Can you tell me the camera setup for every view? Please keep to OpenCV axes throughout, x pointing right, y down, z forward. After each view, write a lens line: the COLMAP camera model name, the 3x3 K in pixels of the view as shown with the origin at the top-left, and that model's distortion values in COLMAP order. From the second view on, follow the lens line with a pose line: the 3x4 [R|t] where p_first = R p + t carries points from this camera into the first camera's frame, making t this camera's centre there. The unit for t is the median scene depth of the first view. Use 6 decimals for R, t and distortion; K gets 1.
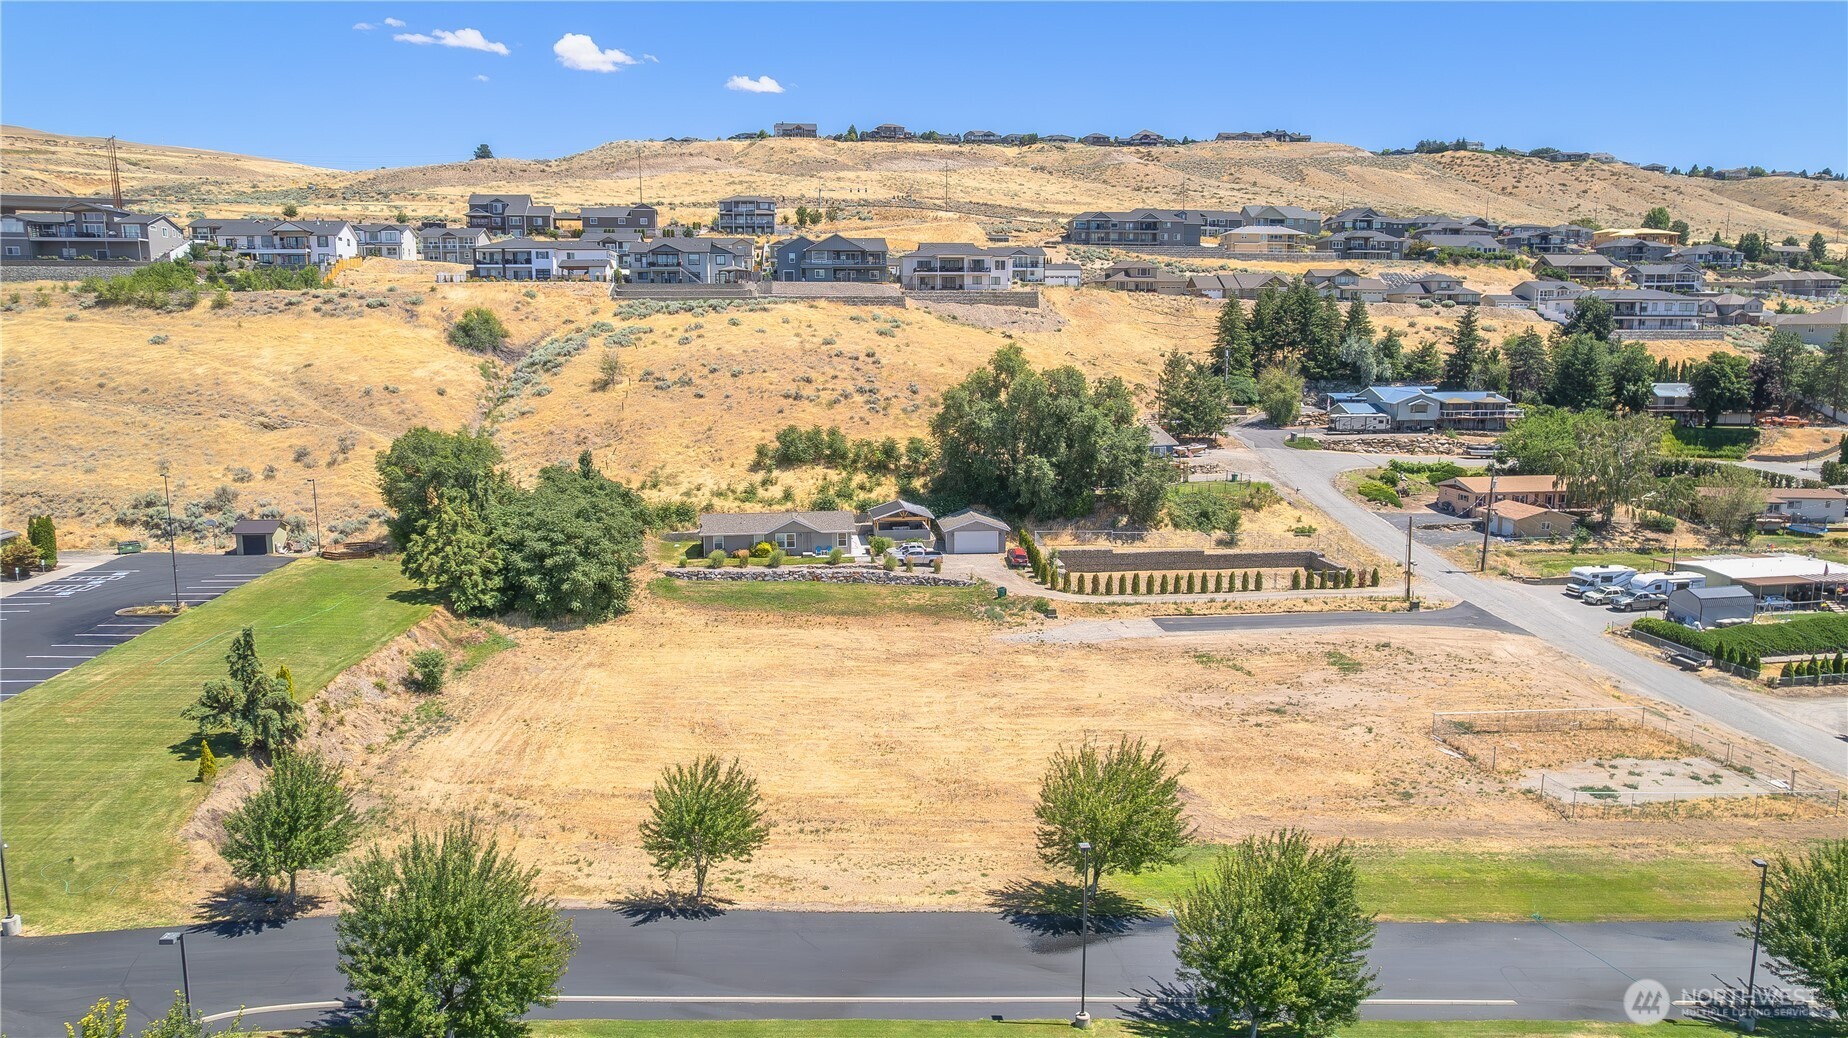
lens RADIAL K [[1153.3, 0, 924.0], [0, 1153.3, 519.0], [0, 0, 1]] dist [-0.089631, 0.067805]
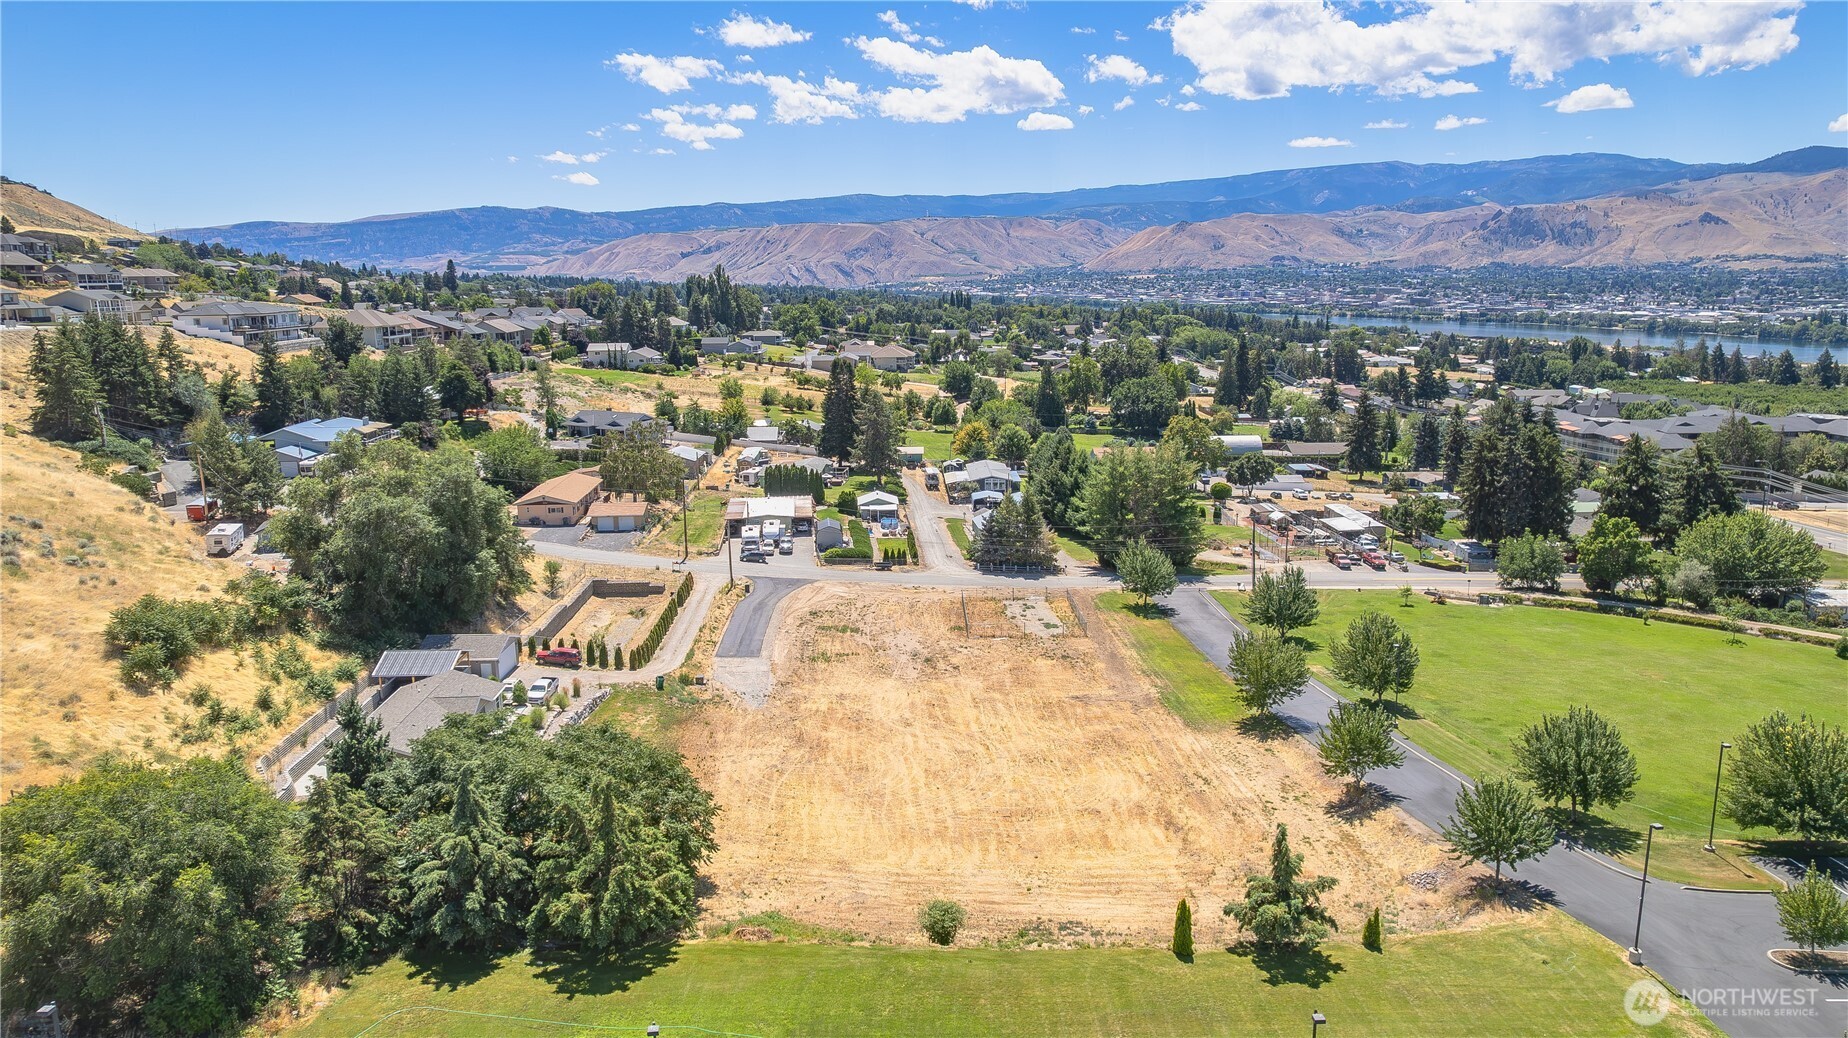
lens RADIAL K [[1187.4, 0, 924.0], [0, 1187.4, 519.0], [0, 0, 1]] dist [-0.074108, 0.055512]
pose [[0.066872, -0.198840, 0.977748, -0.451533], [0.171296, 0.967680, 0.185077, -0.113266], [-0.982948, 0.155108, 0.098771, 0.350663]]
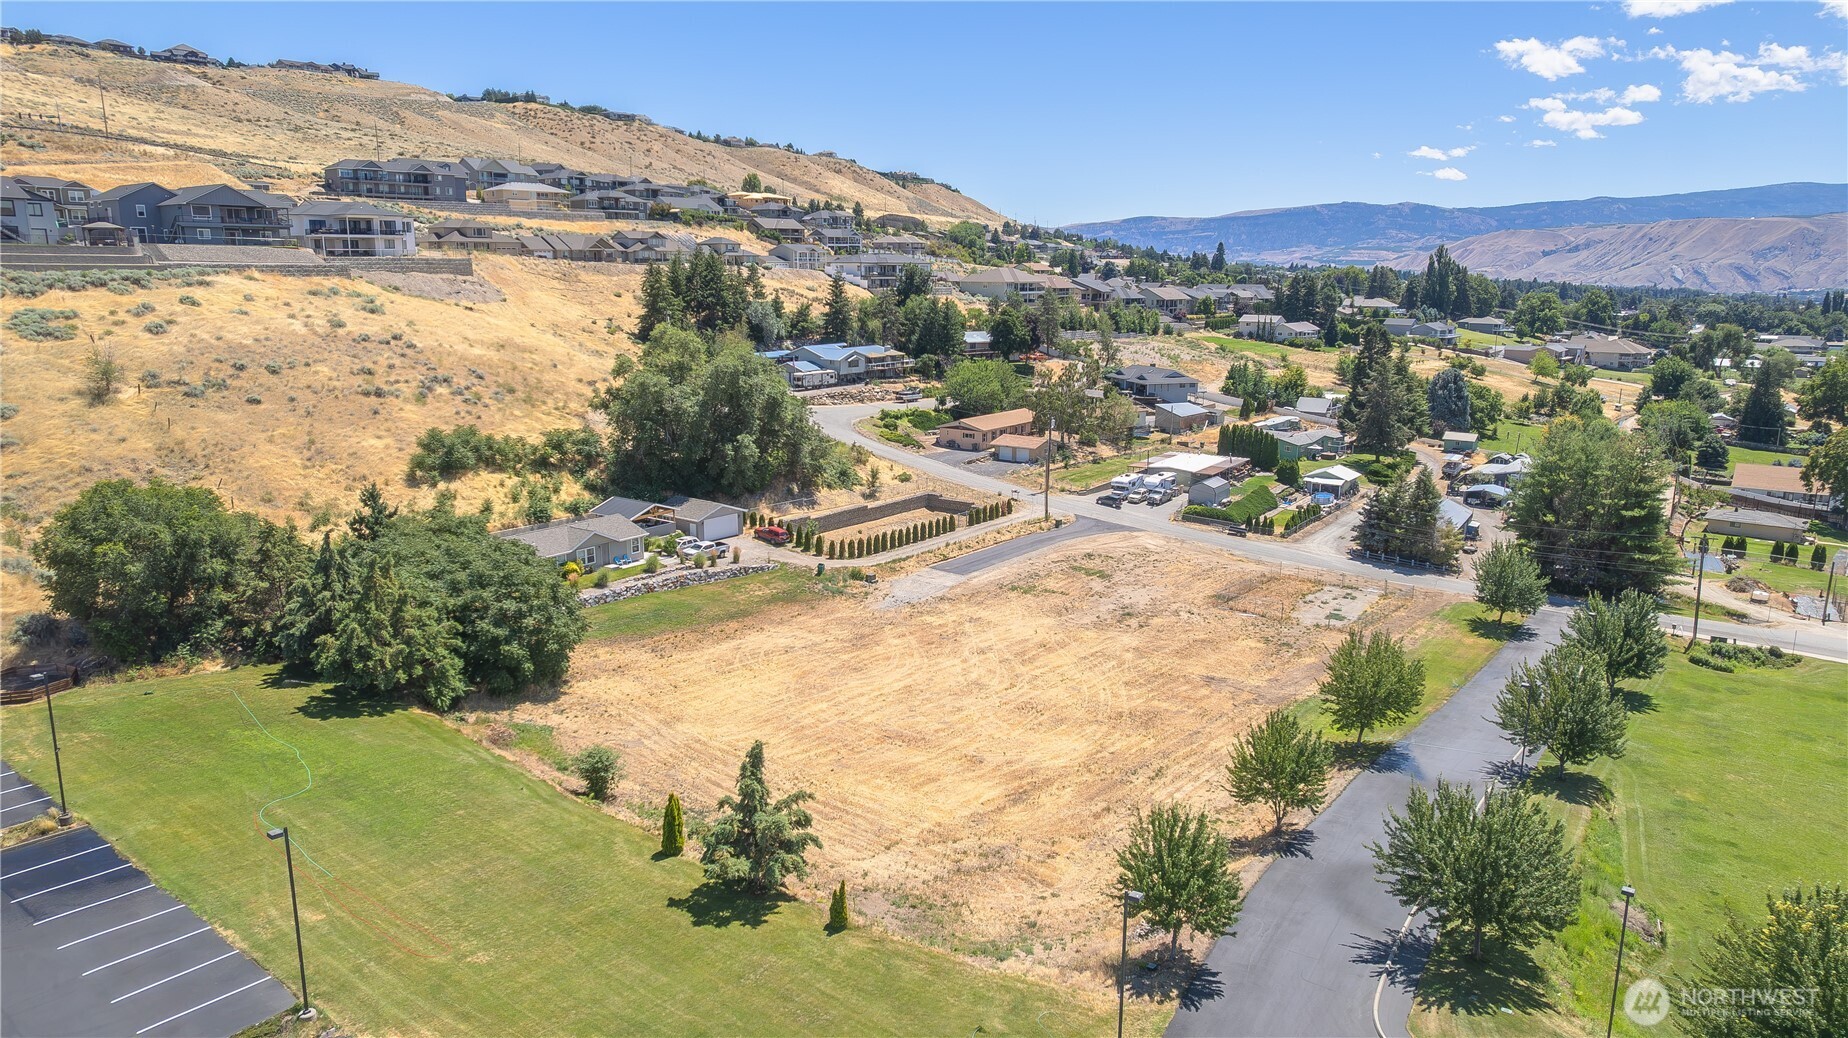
lens RADIAL K [[1153.3, 0, 924.0], [0, 1153.3, 519.0], [0, 0, 1]] dist [-0.089631, 0.067805]
pose [[0.694060, -0.145422, 0.705077, -0.309877], [0.111568, 0.989281, 0.094215, -0.035573], [-0.711220, 0.013273, 0.702844, 0.102549]]
